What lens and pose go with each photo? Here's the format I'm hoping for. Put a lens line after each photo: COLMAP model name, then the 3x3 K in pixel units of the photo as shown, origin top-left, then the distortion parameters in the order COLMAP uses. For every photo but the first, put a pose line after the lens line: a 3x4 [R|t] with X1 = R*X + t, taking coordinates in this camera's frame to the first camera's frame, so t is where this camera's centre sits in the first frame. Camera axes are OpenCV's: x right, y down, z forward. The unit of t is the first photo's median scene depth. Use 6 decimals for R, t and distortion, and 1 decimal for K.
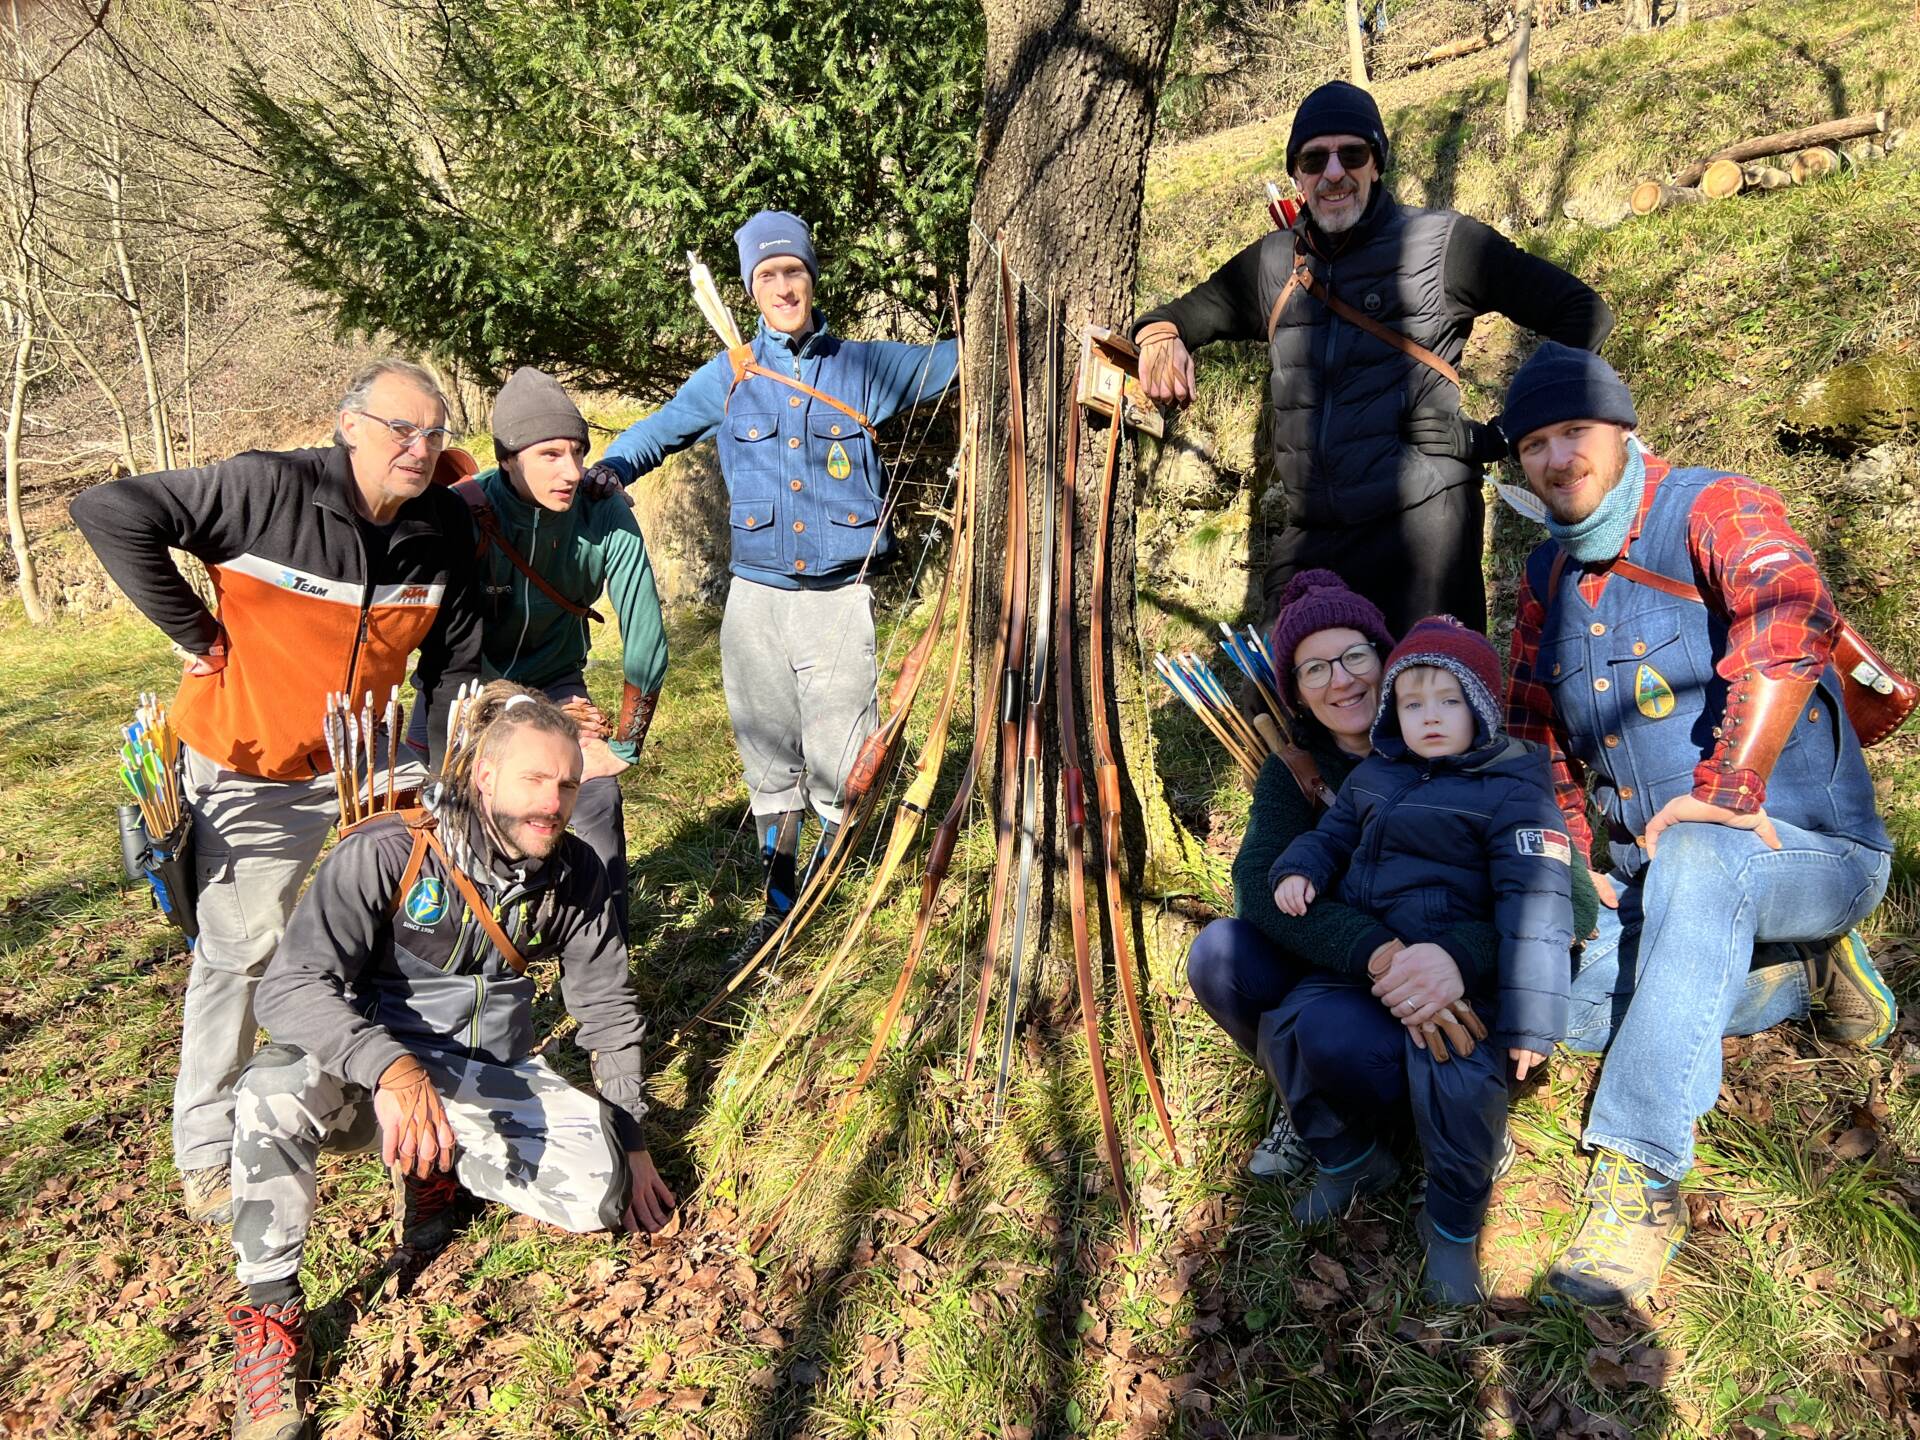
lens RADIAL K [[1487.4, 0, 961.0], [0, 1487.4, 591.2], [0, 0, 1]] dist [0.045132, -0.072329]
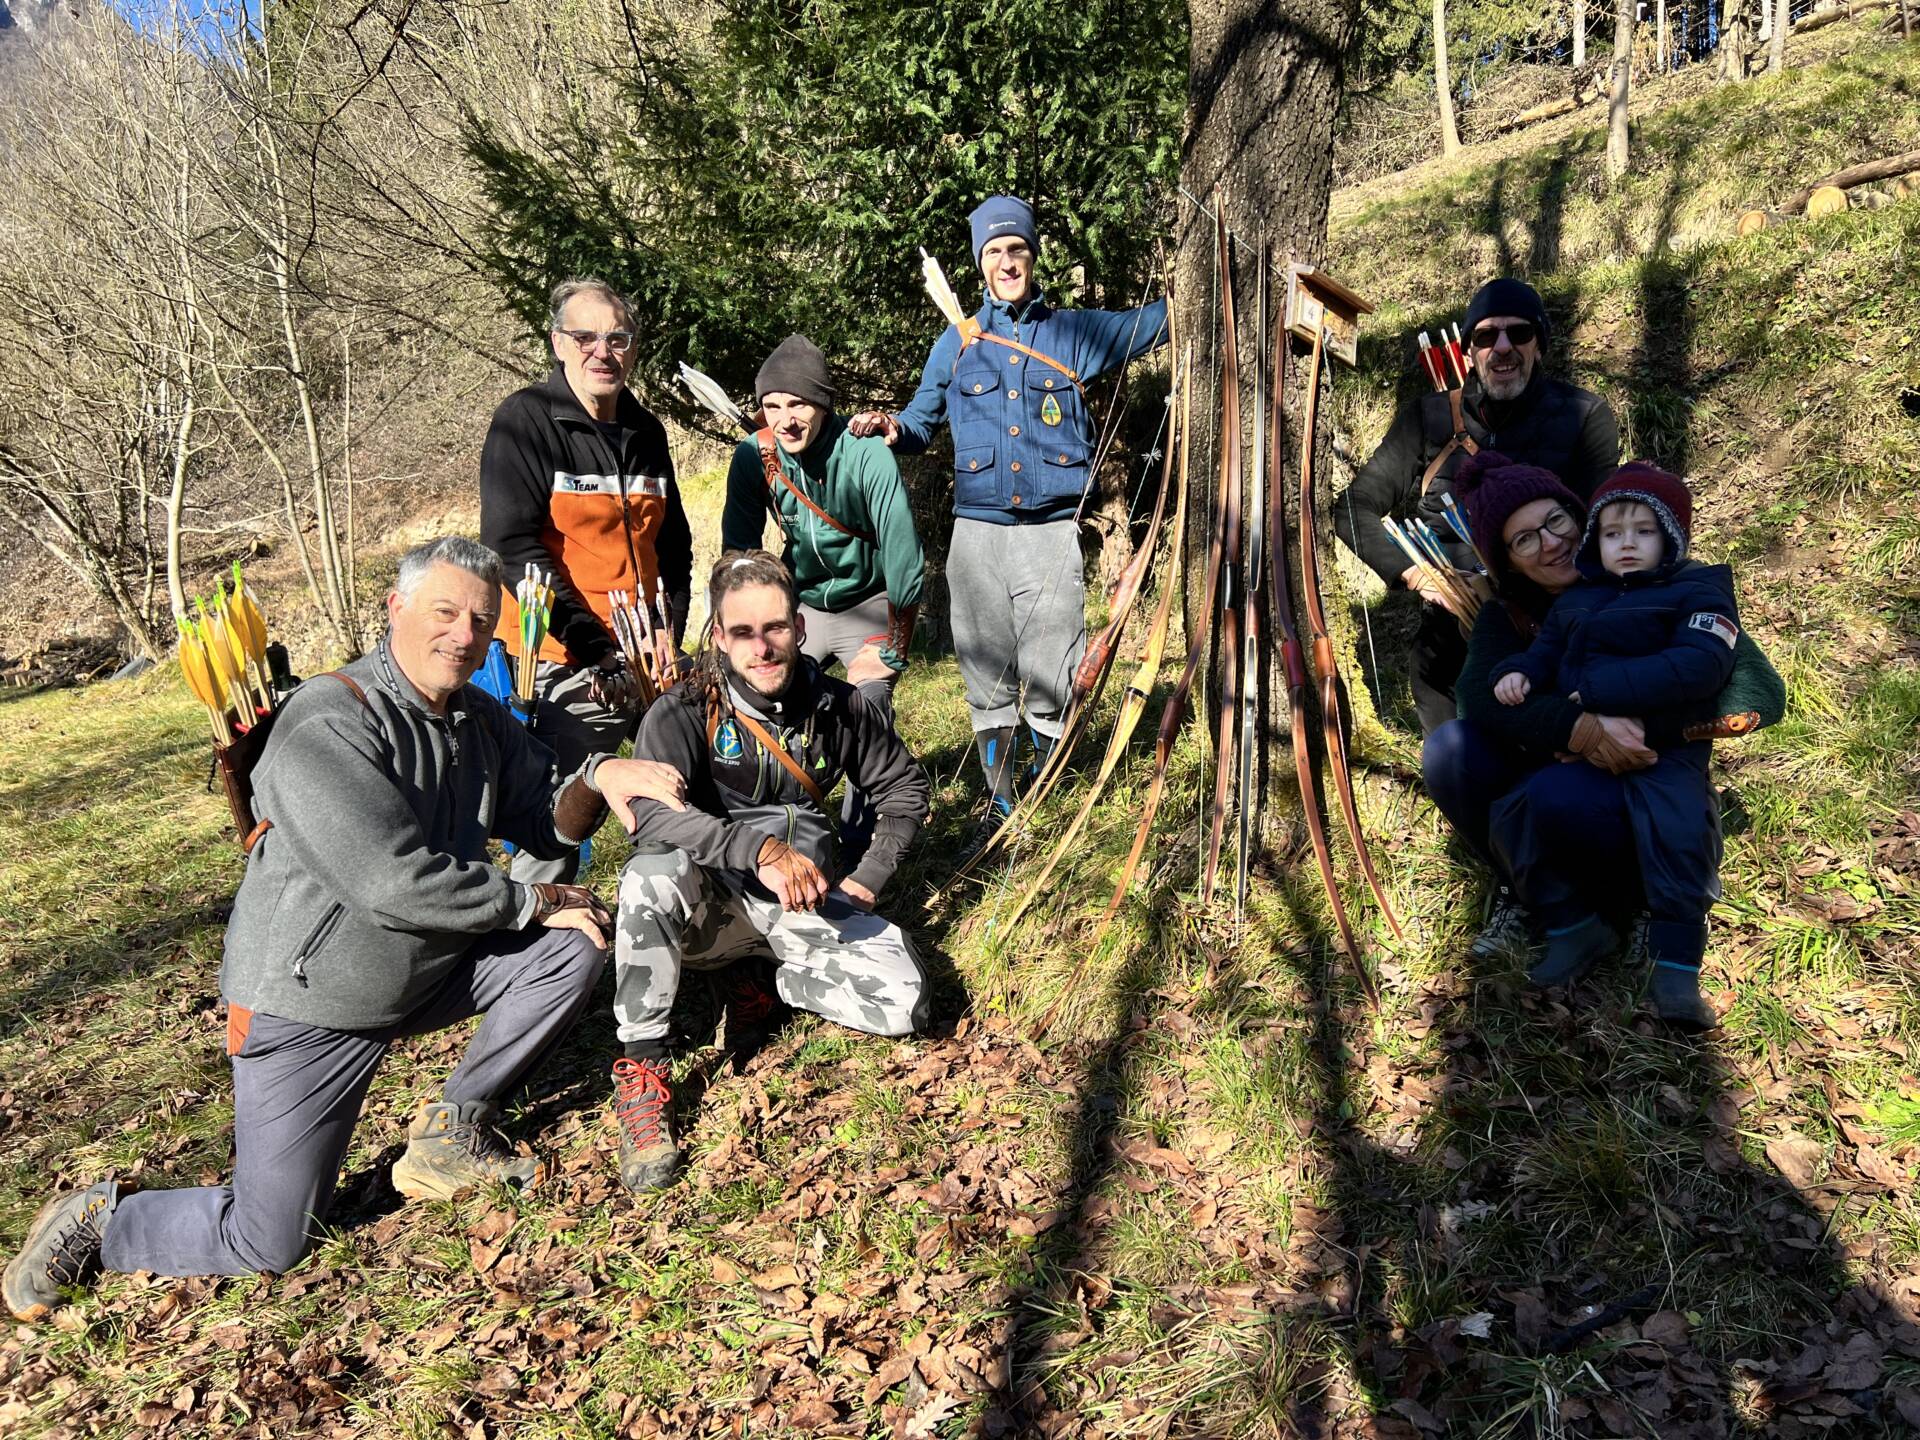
lens RADIAL K [[1487.4, 0, 961.0], [0, 1487.4, 591.2], [0, 0, 1]] dist [0.045132, -0.072329]
pose [[0.998379, -0.012302, -0.055563, -0.102769], [0.009146, 0.998349, -0.056702, 0.128510], [0.056169, 0.056102, 0.996844, -0.147020]]
